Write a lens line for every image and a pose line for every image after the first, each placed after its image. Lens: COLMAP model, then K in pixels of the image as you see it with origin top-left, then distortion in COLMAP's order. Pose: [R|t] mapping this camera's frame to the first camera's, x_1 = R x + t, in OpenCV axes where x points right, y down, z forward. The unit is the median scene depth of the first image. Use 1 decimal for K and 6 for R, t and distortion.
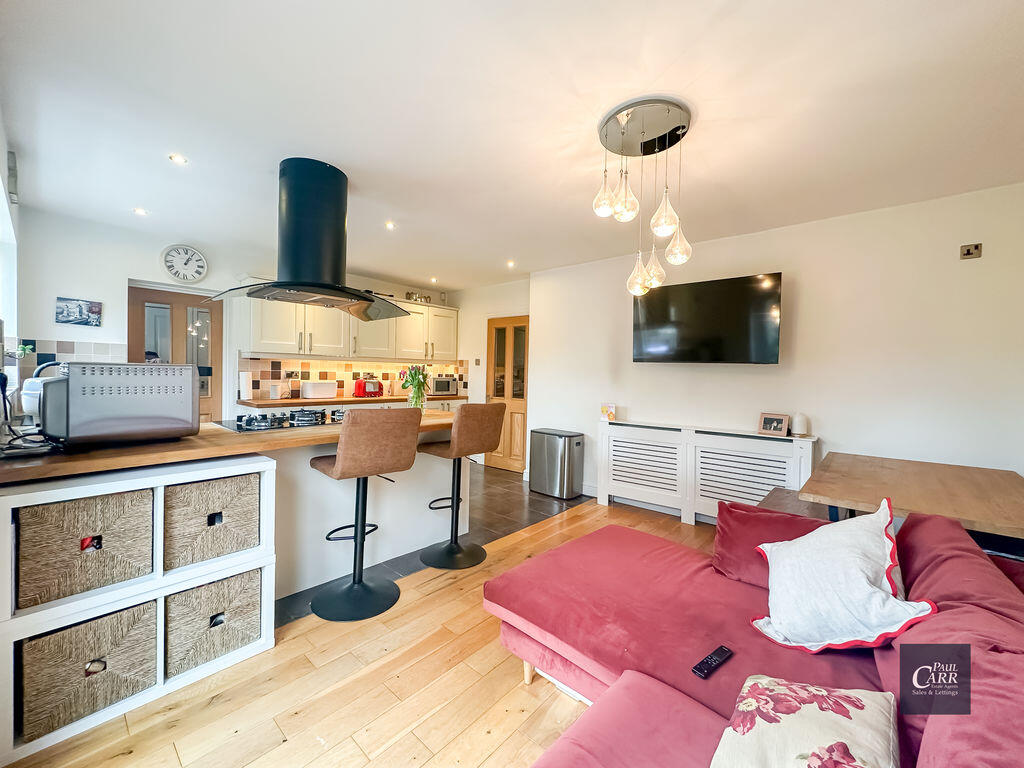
lens RADIAL K [[407.3, 0, 512.3], [0, 407.3, 381.1], [0, 0, 1]] dist [-0.004446, 0.000437]
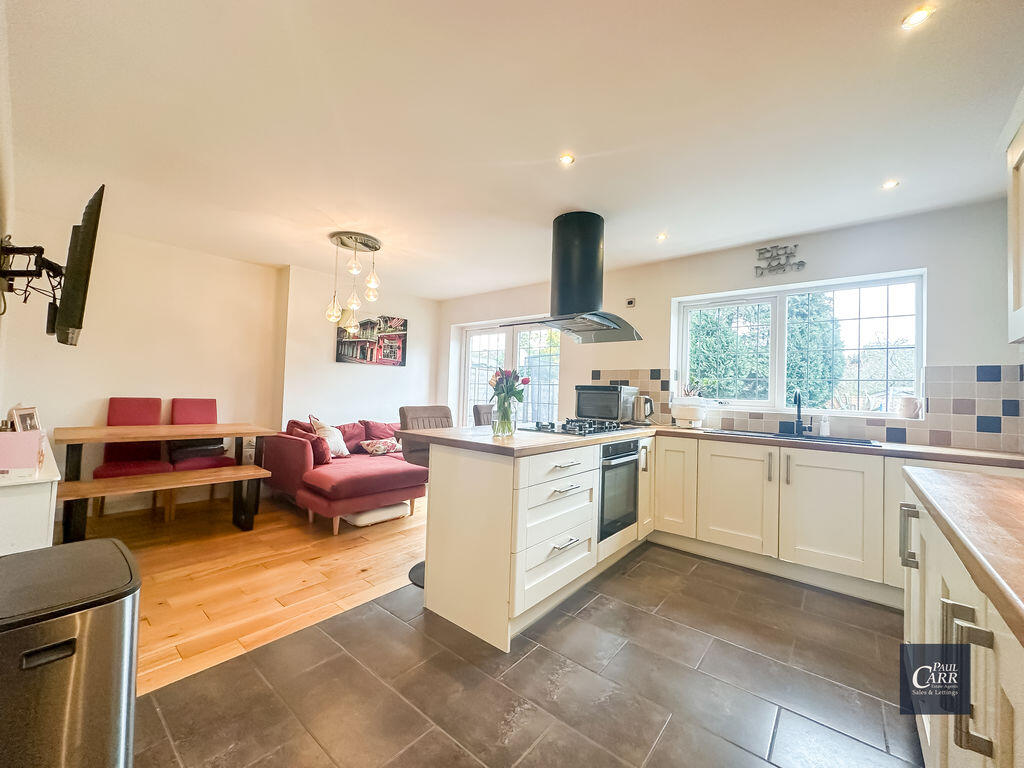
lens RADIAL K [[407.3, 0, 512.3], [0, 407.3, 381.1], [0, 0, 1]] dist [-0.004446, 0.000437]
pose [[-0.998088, -0.056081, -0.025991, -0.180617], [-0.055924, 0.998412, -0.006754, -0.010907], [0.026329, -0.005287, -0.999639, 1.399290]]
